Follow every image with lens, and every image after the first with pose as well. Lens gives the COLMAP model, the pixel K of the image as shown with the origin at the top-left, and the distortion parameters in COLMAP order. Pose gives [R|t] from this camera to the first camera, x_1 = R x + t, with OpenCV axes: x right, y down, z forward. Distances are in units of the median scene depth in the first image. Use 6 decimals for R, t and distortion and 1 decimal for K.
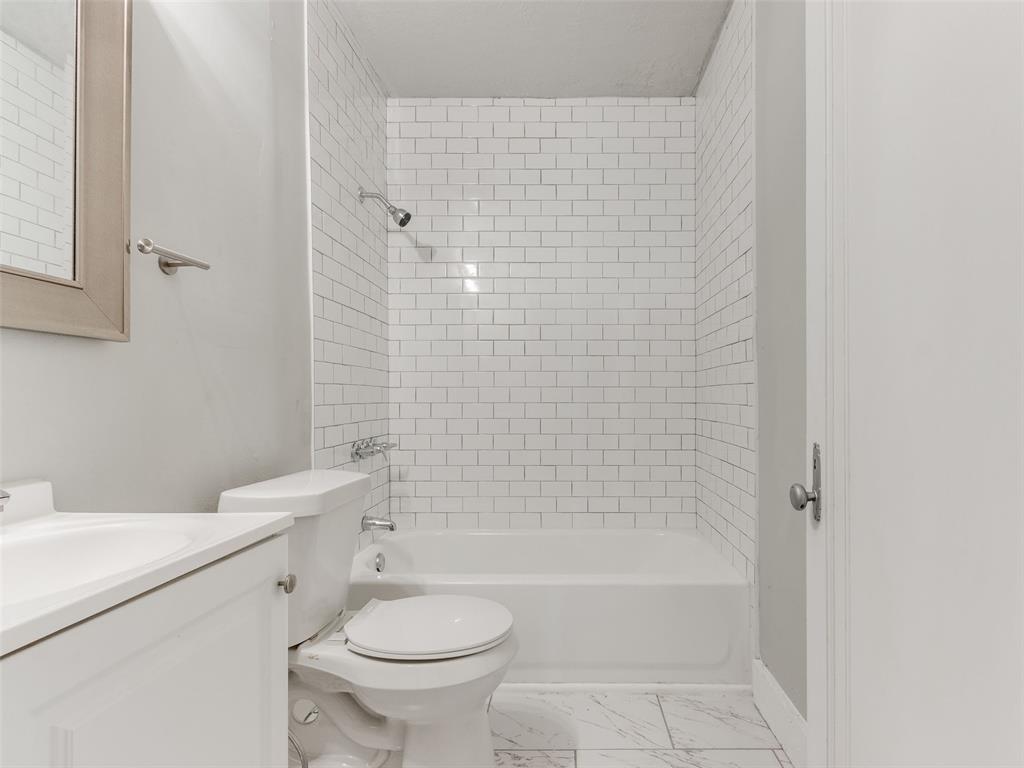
lens RADIAL K [[601.0, 0, 567.8], [0, 601.0, 386.1], [0, 0, 1]] dist [-0.000399, -0.000174]
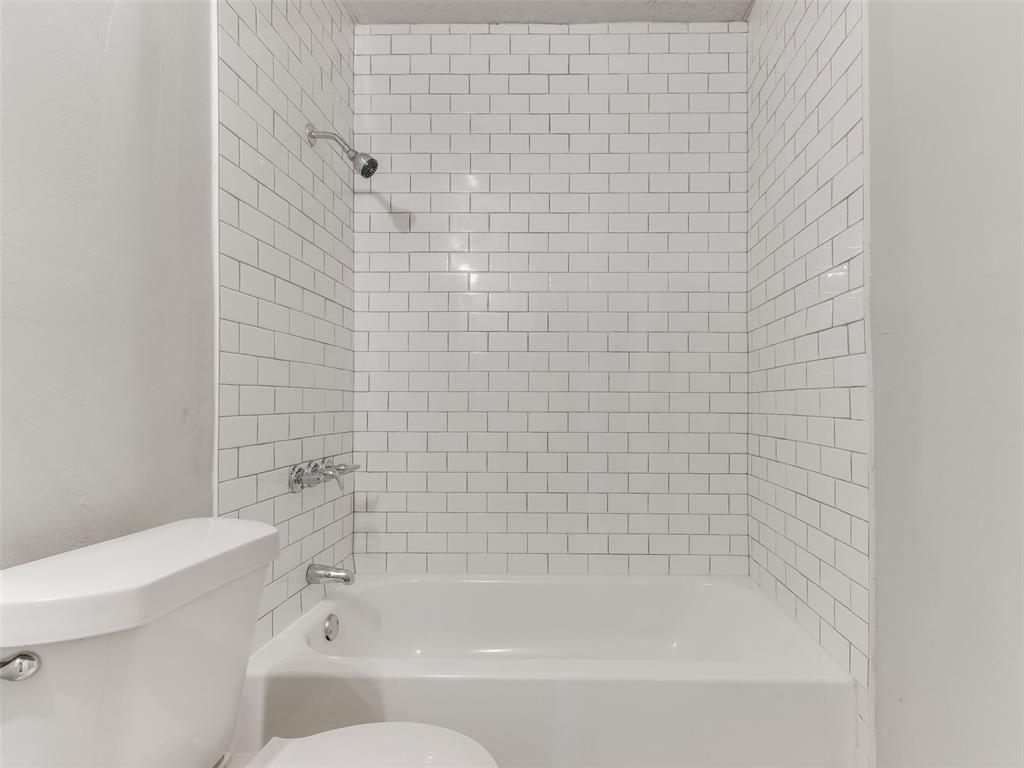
lens RADIAL K [[601.0, 0, 567.8], [0, 601.0, 386.1], [0, 0, 1]] dist [-0.000399, -0.000174]
pose [[0.999955, 0.004014, -0.008587, -0.013092], [-0.004109, 0.999930, -0.011068, 0.002662], [0.008542, 0.011103, 0.999902, 0.221833]]
